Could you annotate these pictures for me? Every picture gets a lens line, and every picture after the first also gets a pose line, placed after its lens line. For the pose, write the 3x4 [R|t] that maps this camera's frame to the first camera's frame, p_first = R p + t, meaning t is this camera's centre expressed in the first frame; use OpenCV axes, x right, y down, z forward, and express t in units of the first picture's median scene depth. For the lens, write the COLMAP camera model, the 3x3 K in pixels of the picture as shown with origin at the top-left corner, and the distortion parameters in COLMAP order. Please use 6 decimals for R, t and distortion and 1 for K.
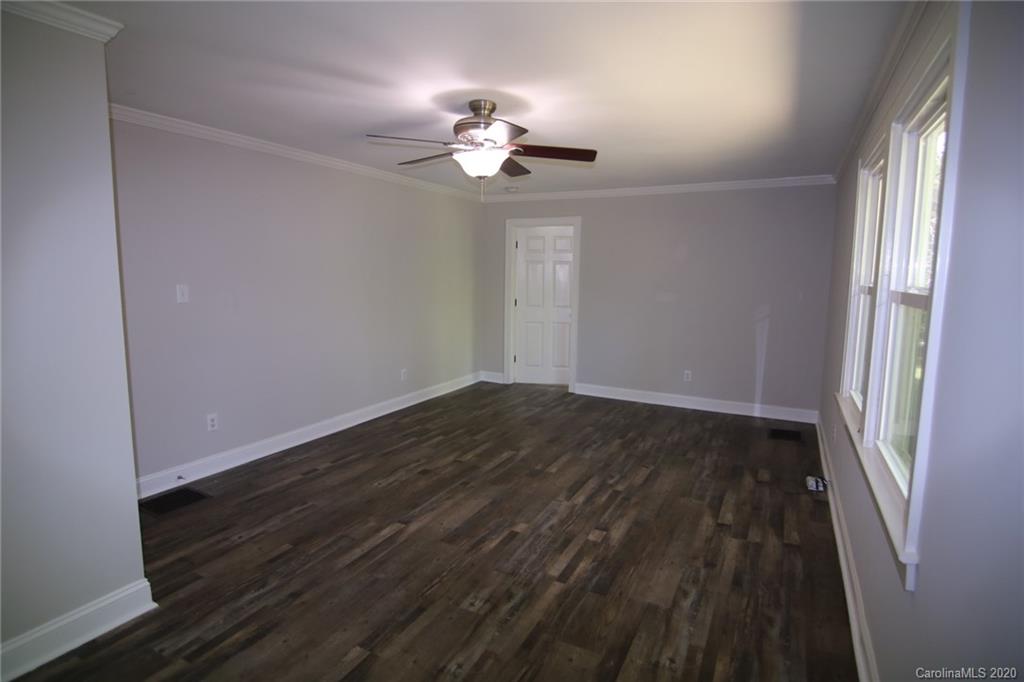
lens RADIAL K [[522.0, 0, 513.8], [0, 522.0, 336.6], [0, 0, 1]] dist [-0.005343, -0.011582]
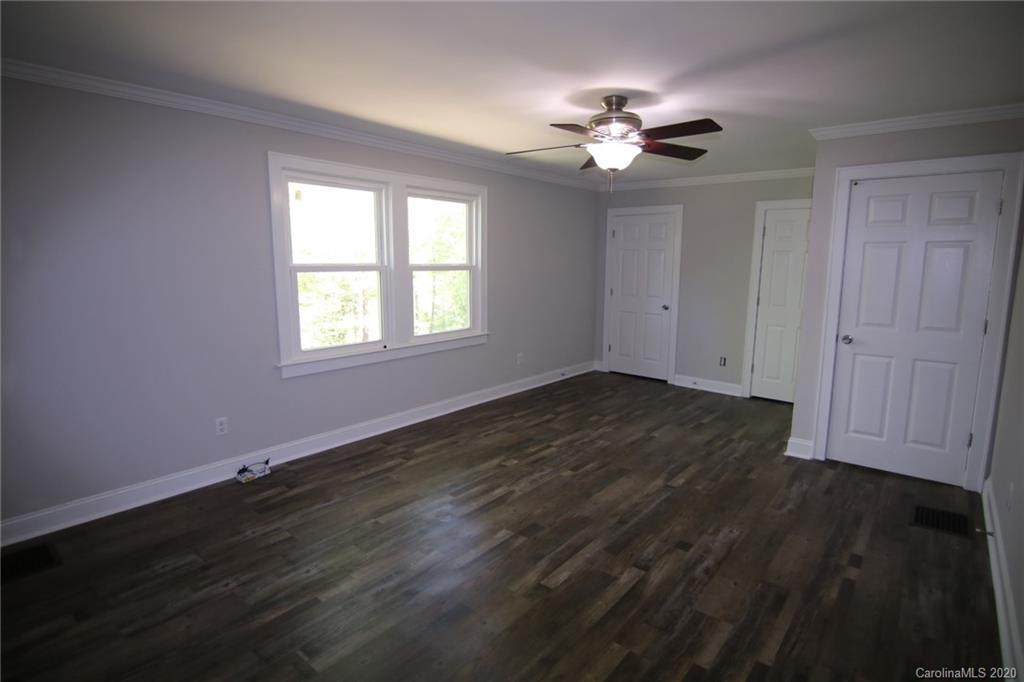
lens RADIAL K [[522.0, 0, 513.8], [0, 522.0, 336.6], [0, 0, 1]] dist [-0.005343, -0.011582]
pose [[-0.978464, -0.049048, 0.200505, -0.086662], [0.005979, 0.964217, 0.265046, -0.242808], [-0.206330, 0.260536, -0.943159, 1.949979]]
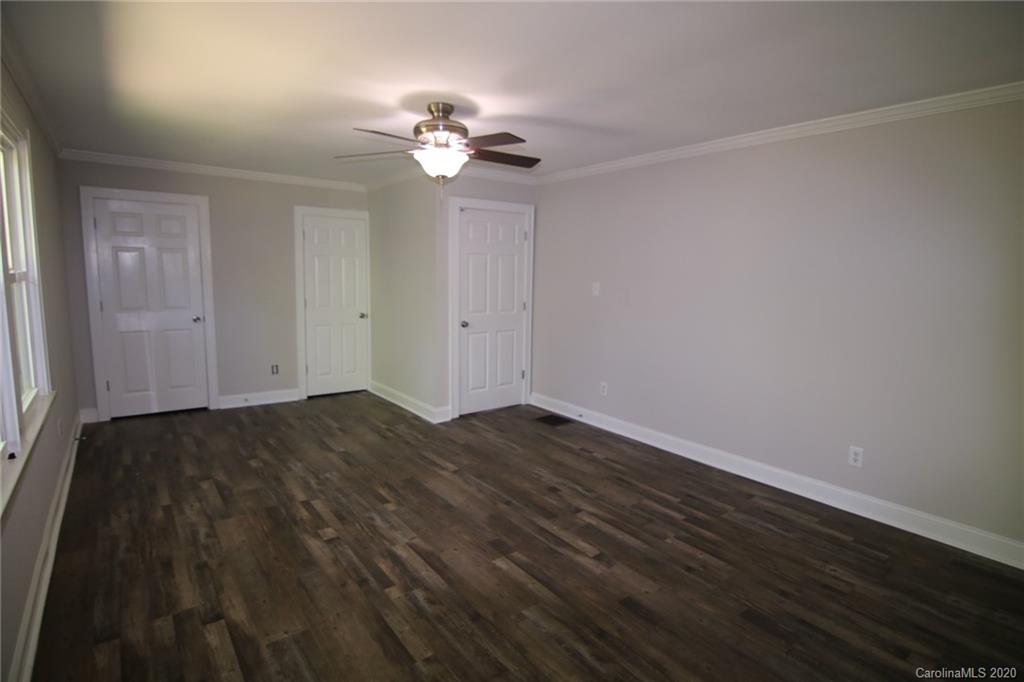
lens RADIAL K [[523.6, 0, 514.3], [0, 523.6, 328.1], [0, 0, 1]] dist [-0.001139, -0.012801]
pose [[-0.424303, 0.083122, -0.901697, 0.788554], [-0.133328, 0.979190, 0.153005, -0.178085], [0.895651, 0.185142, -0.404391, 1.493013]]
